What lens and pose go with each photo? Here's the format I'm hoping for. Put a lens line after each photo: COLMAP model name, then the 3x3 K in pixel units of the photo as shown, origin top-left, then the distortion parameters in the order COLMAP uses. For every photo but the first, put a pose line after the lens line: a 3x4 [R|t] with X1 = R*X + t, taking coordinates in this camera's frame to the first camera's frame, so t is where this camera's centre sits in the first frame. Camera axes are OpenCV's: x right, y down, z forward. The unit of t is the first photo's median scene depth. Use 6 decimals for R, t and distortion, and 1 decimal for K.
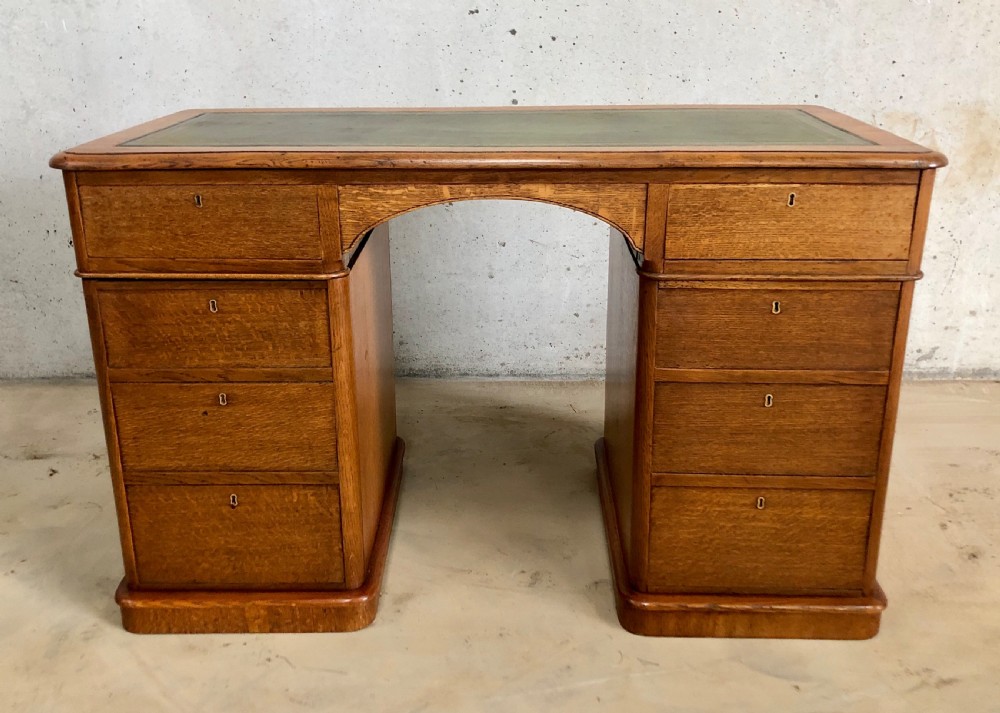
lens RADIAL K [[945.1, 0, 487.8], [0, 945.1, 298.1], [0, 0, 1]] dist [0.023160, -0.025289]
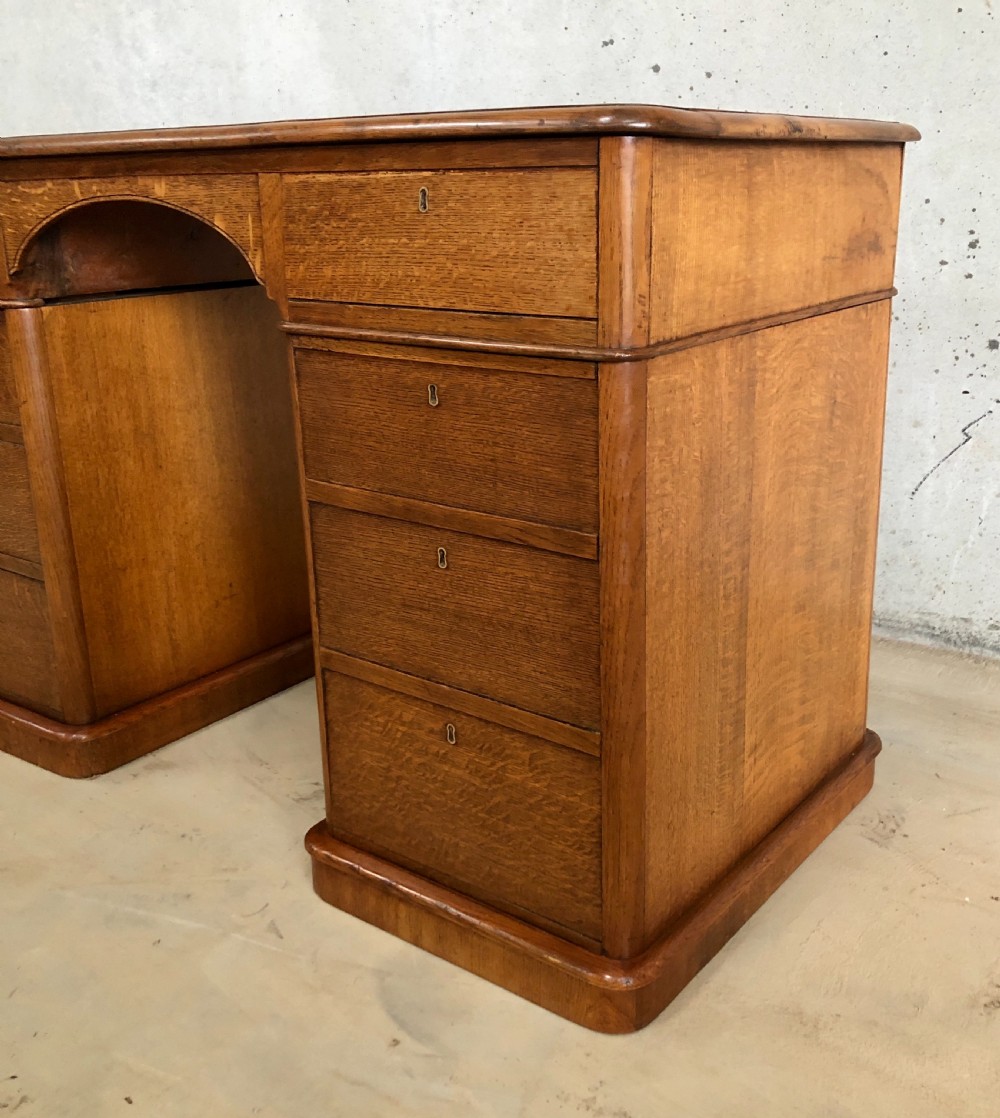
lens RADIAL K [[1165.4, 0, 542.3], [0, 1165.4, 537.4], [0, 0, 1]] dist [0.057684, -0.100704]
pose [[0.822942, 0.156647, -0.546103, 0.751986], [-0.164556, 0.985754, 0.034783, 0.059496], [0.543772, 0.061240, 0.836996, 0.418417]]
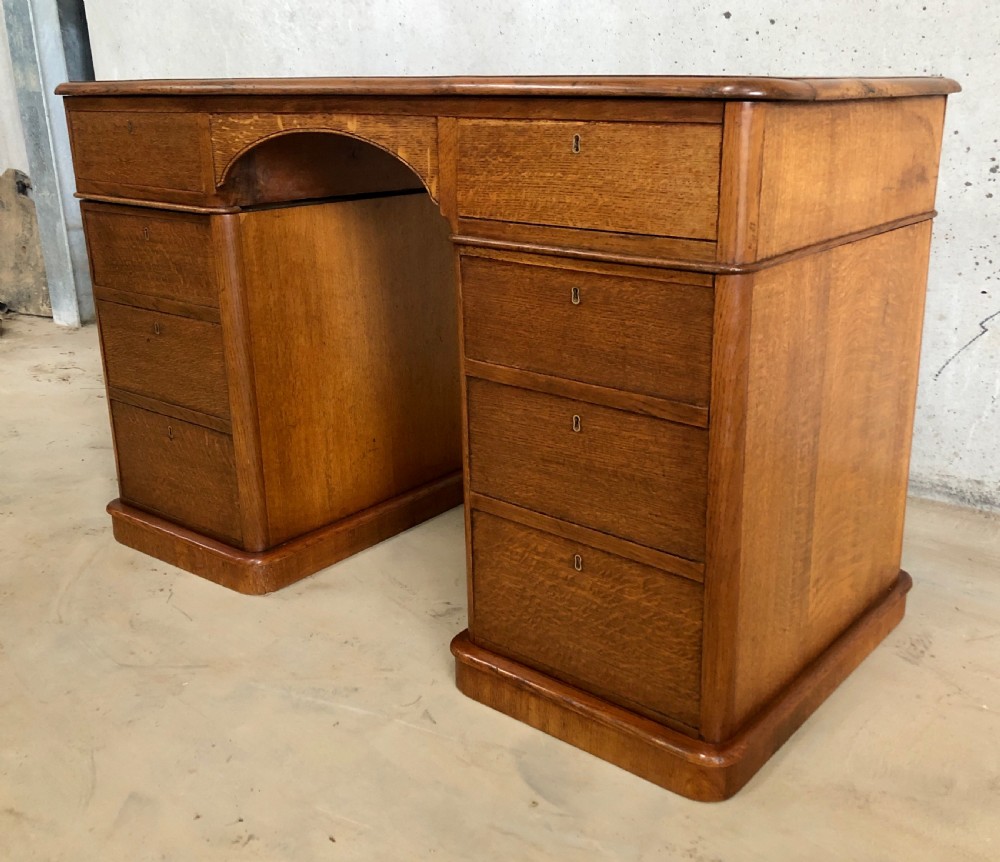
lens RADIAL K [[1033.2, 0, 561.9], [0, 1033.2, 408.8], [0, 0, 1]] dist [0.108373, -0.272612]
pose [[0.811004, 0.176229, -0.557866, 0.749586], [-0.182933, 0.982126, 0.044311, 0.062450], [0.555704, 0.066116, 0.828747, 0.306672]]
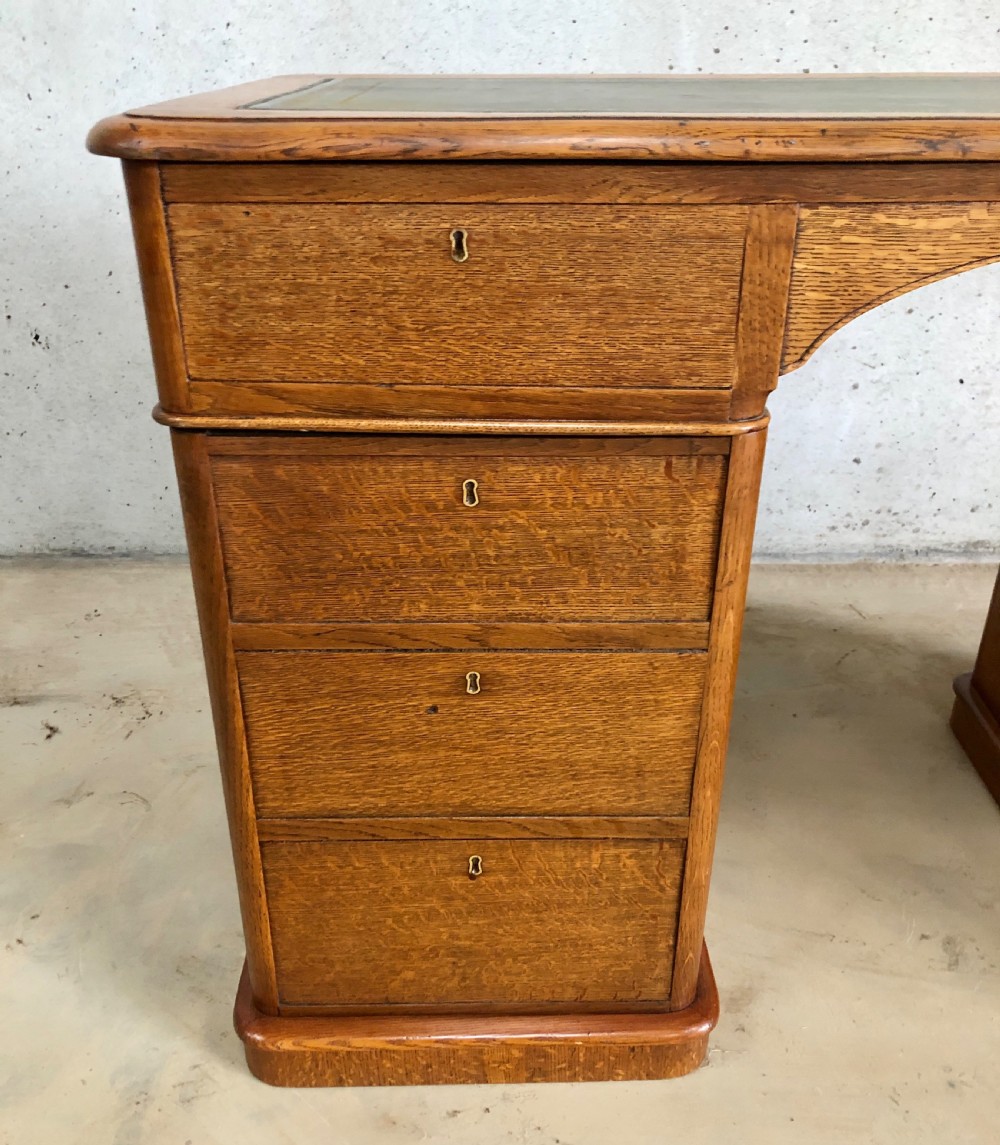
lens RADIAL K [[1090.6, 0, 506.3], [0, 1090.6, 607.6], [0, 0, 1]] dist [0.102654, -0.234503]
pose [[0.999437, -0.001513, 0.033512, -0.285424], [-0.004589, 0.983422, 0.181274, -0.031753], [-0.033230, -0.181326, 0.982861, 0.470076]]
